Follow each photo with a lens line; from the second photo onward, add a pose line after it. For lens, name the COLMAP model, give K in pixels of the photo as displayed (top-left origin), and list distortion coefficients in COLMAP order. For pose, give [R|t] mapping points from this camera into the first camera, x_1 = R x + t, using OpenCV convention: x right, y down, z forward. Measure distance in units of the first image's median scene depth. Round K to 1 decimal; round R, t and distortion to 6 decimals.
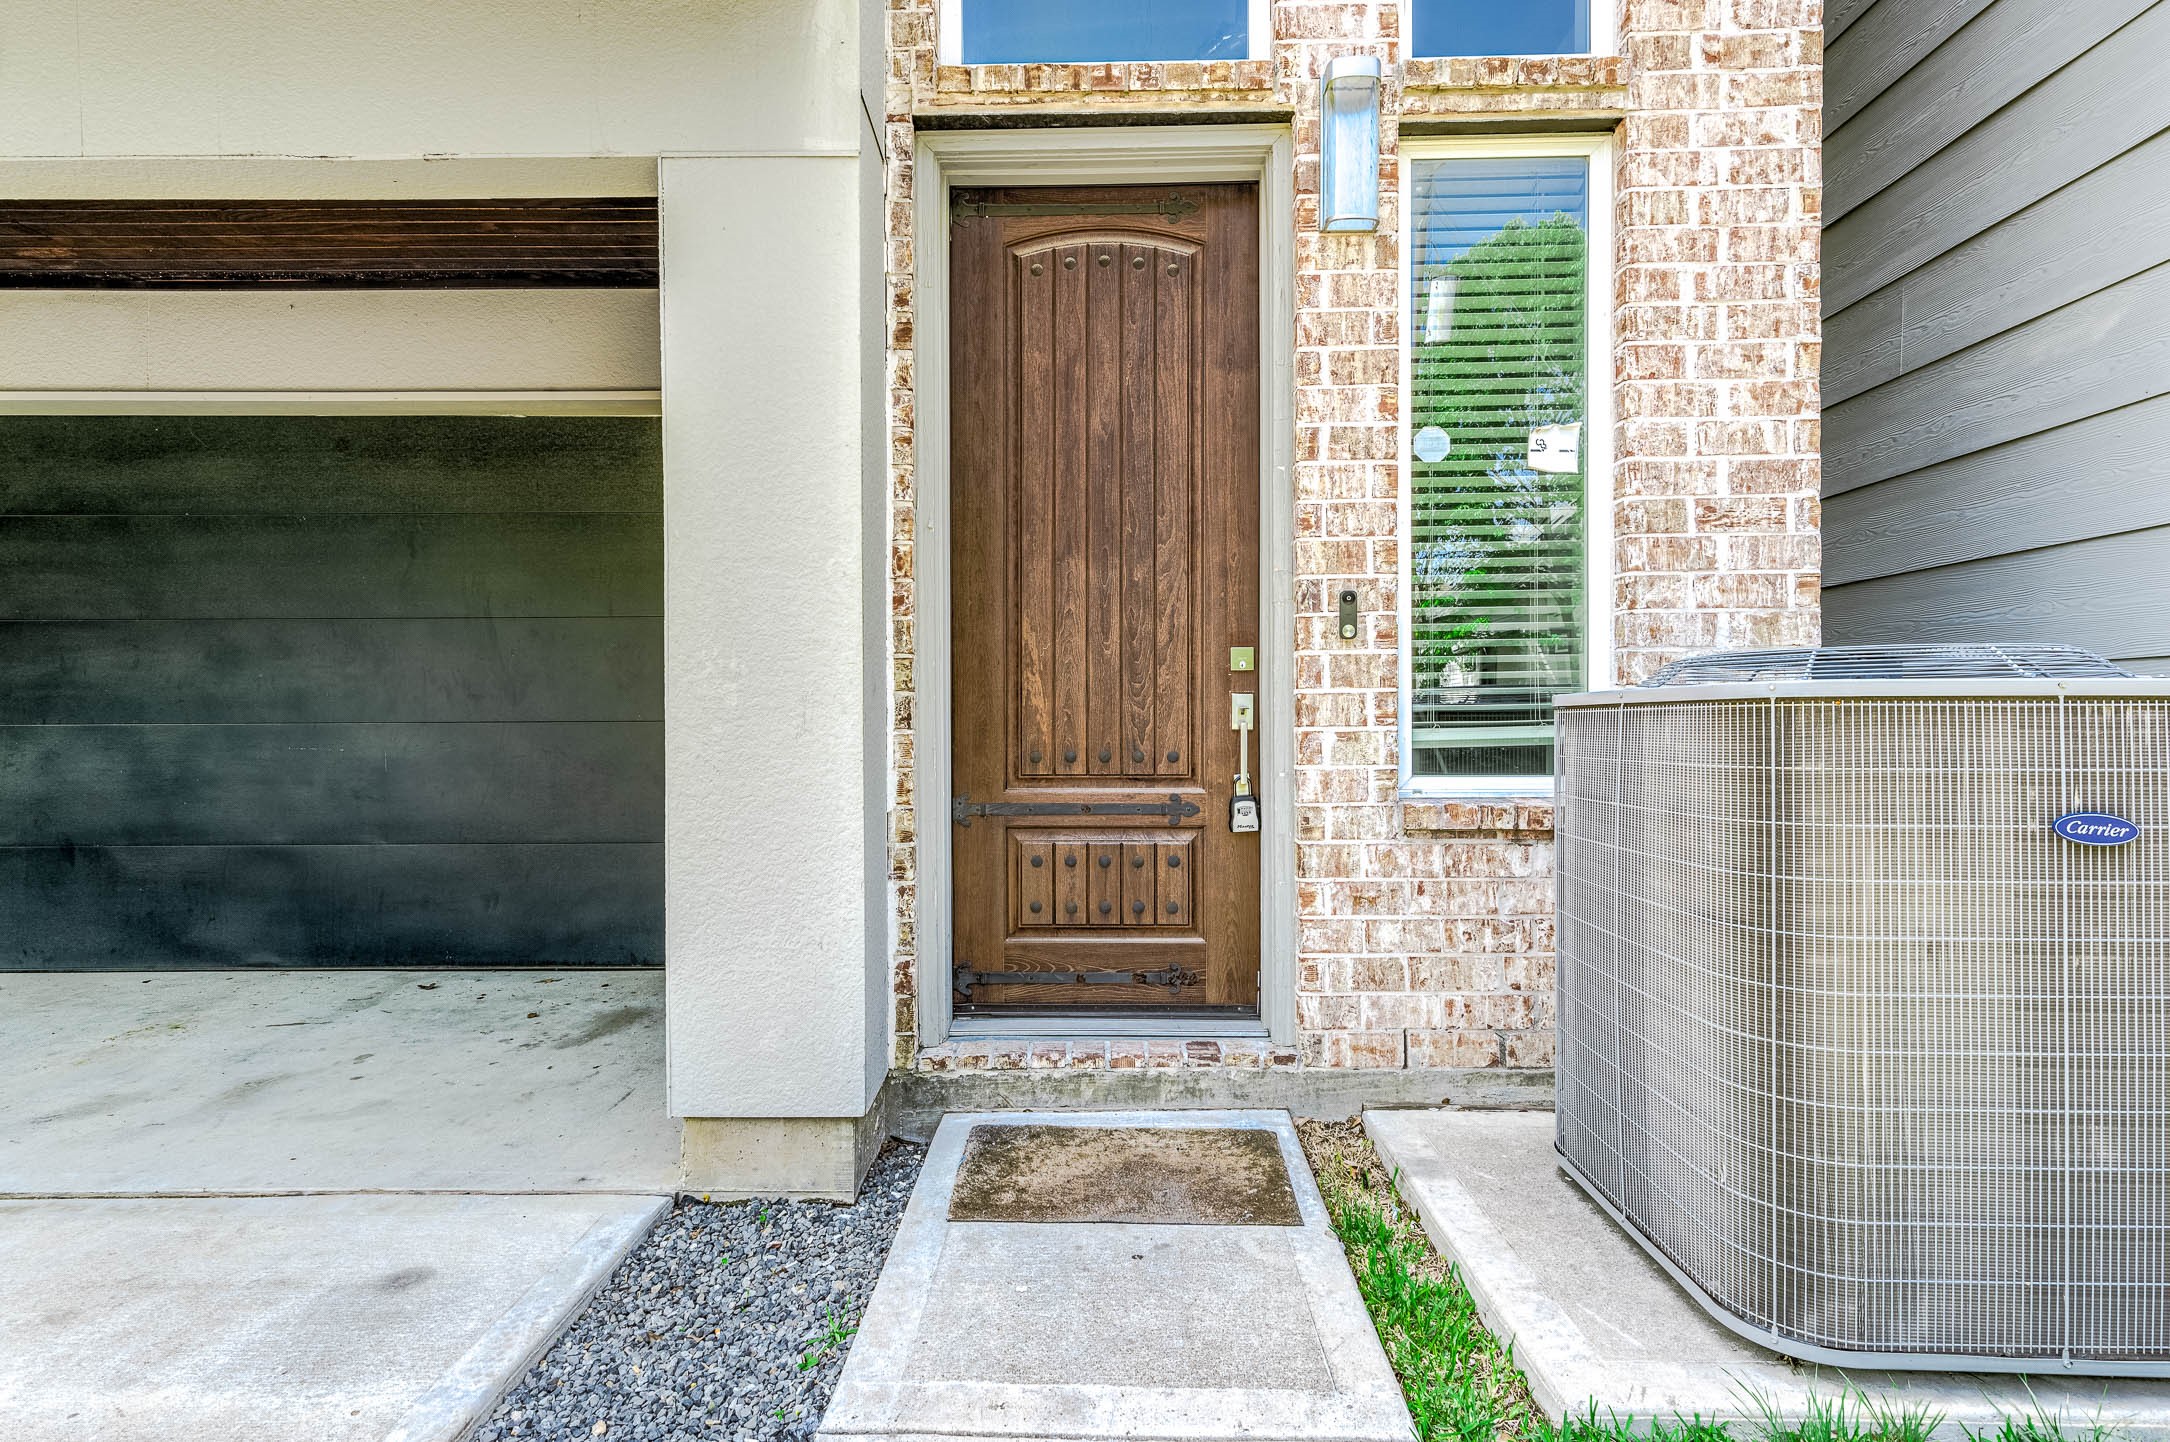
lens RADIAL K [[1065.1, 0, 1089.5], [0, 1065.1, 724.9], [0, 0, 1]] dist [0.013287, -0.001421]
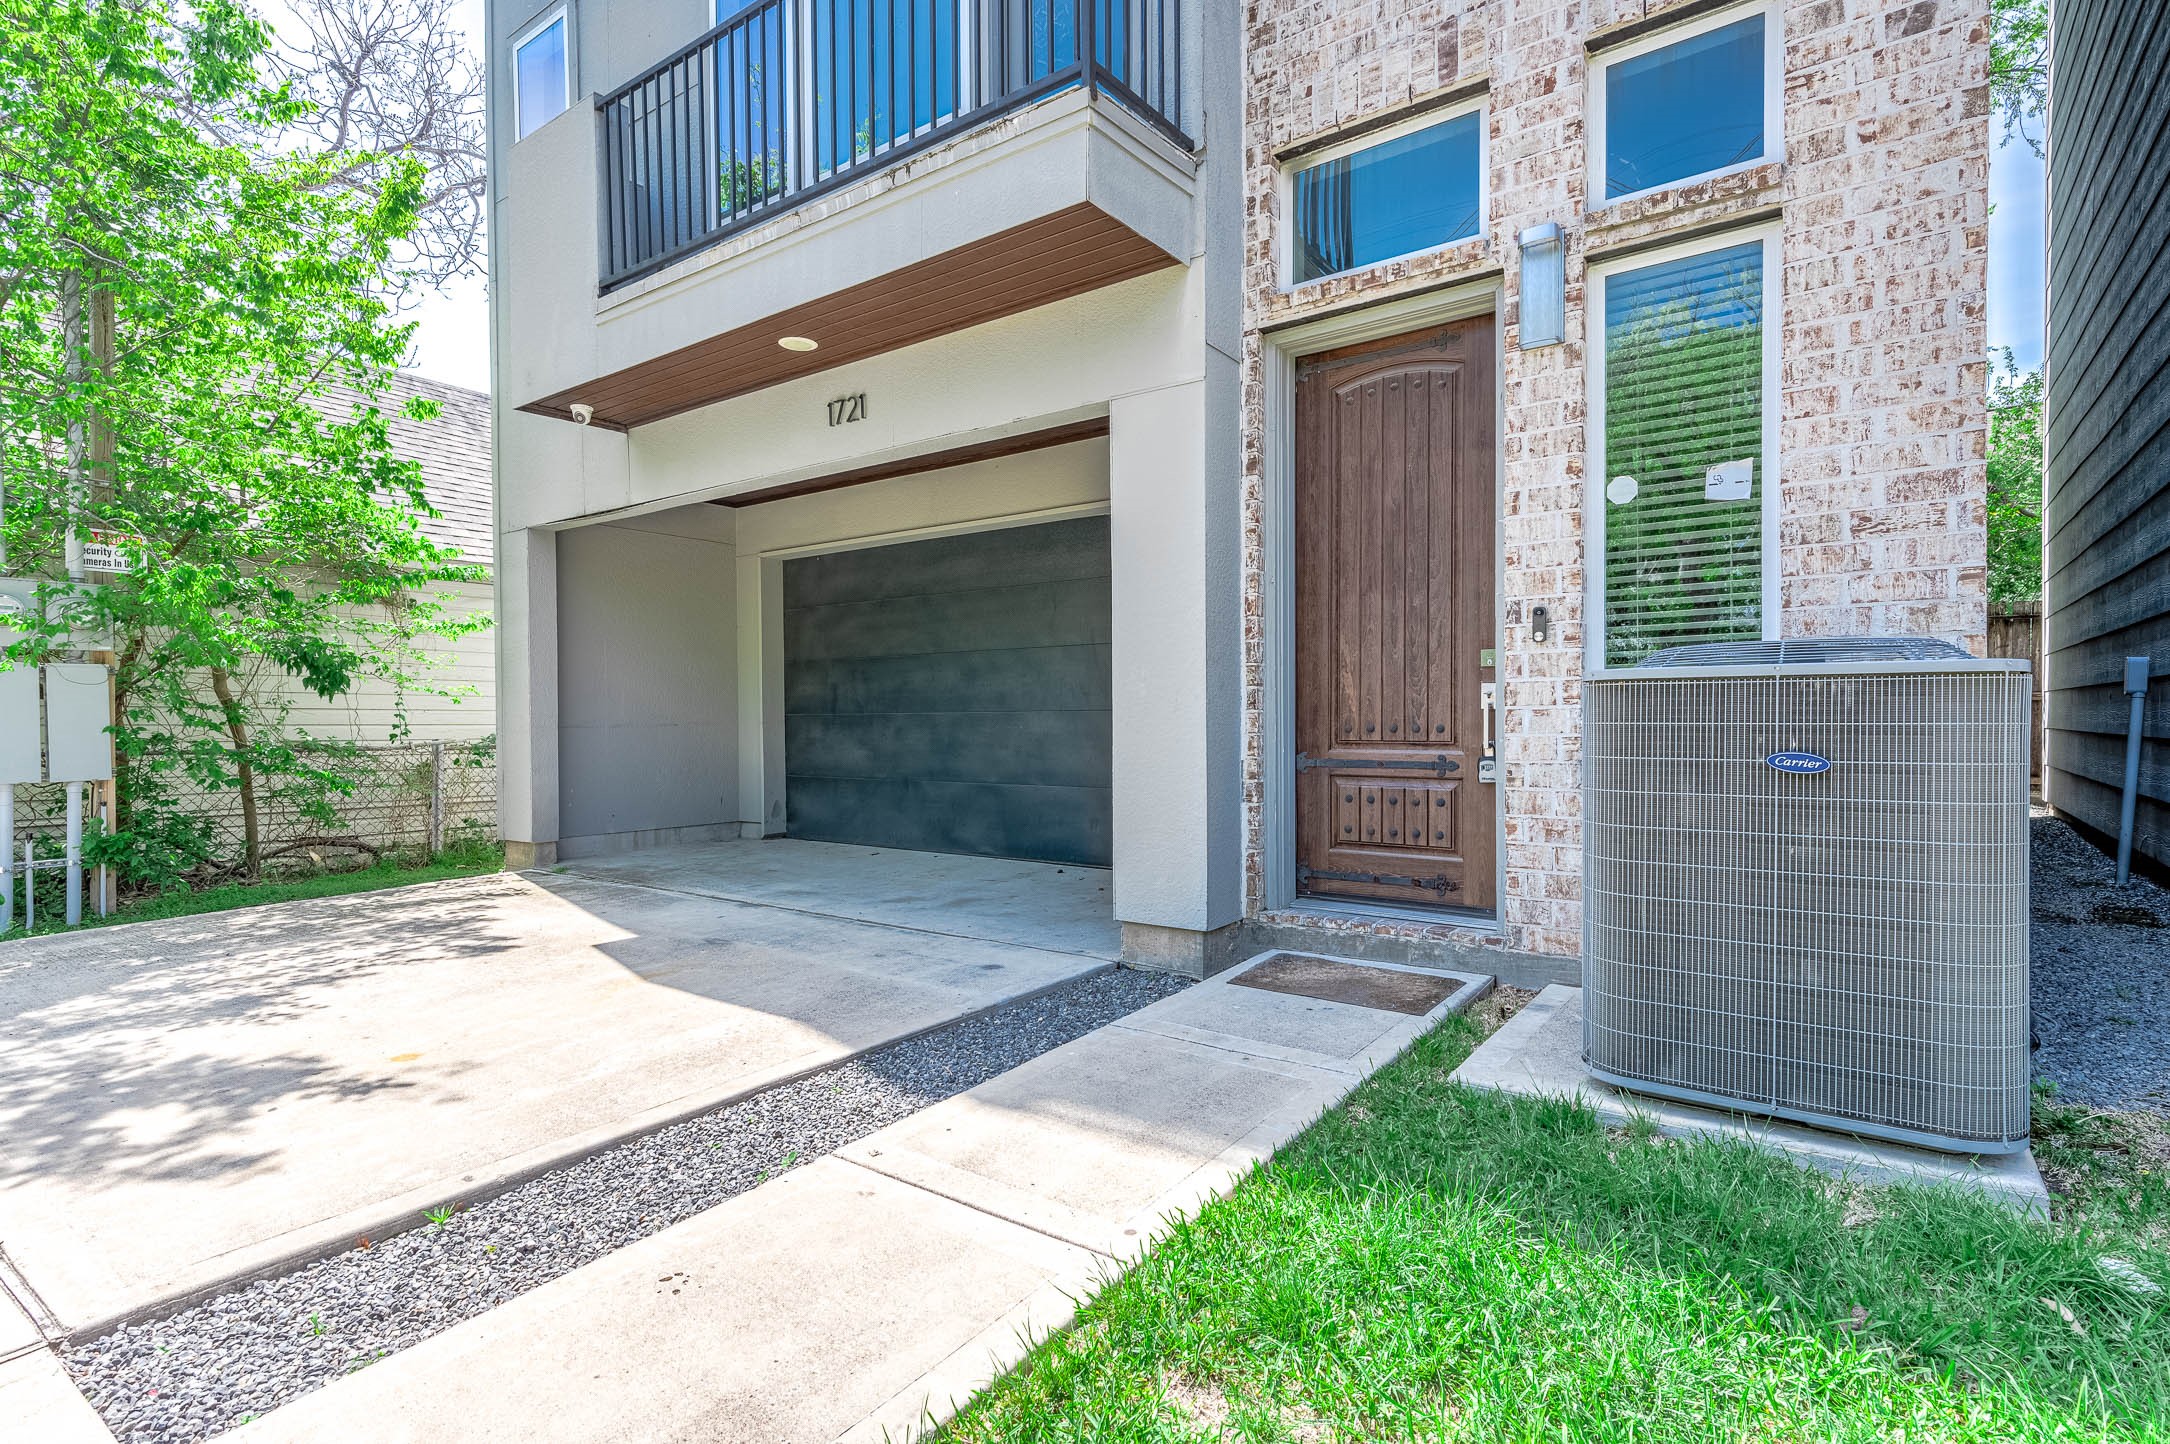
lens RADIAL K [[1065.1, 0, 1087.1], [0, 1065.1, 724.1], [0, 0, 1]] dist [0.013287, -0.001421]
pose [[0.812761, 0.002106, -0.582593, 0.568308], [-0.000750, 0.999996, 0.002568, 0.022397], [0.582597, -0.001650, 0.812760, -0.462644]]
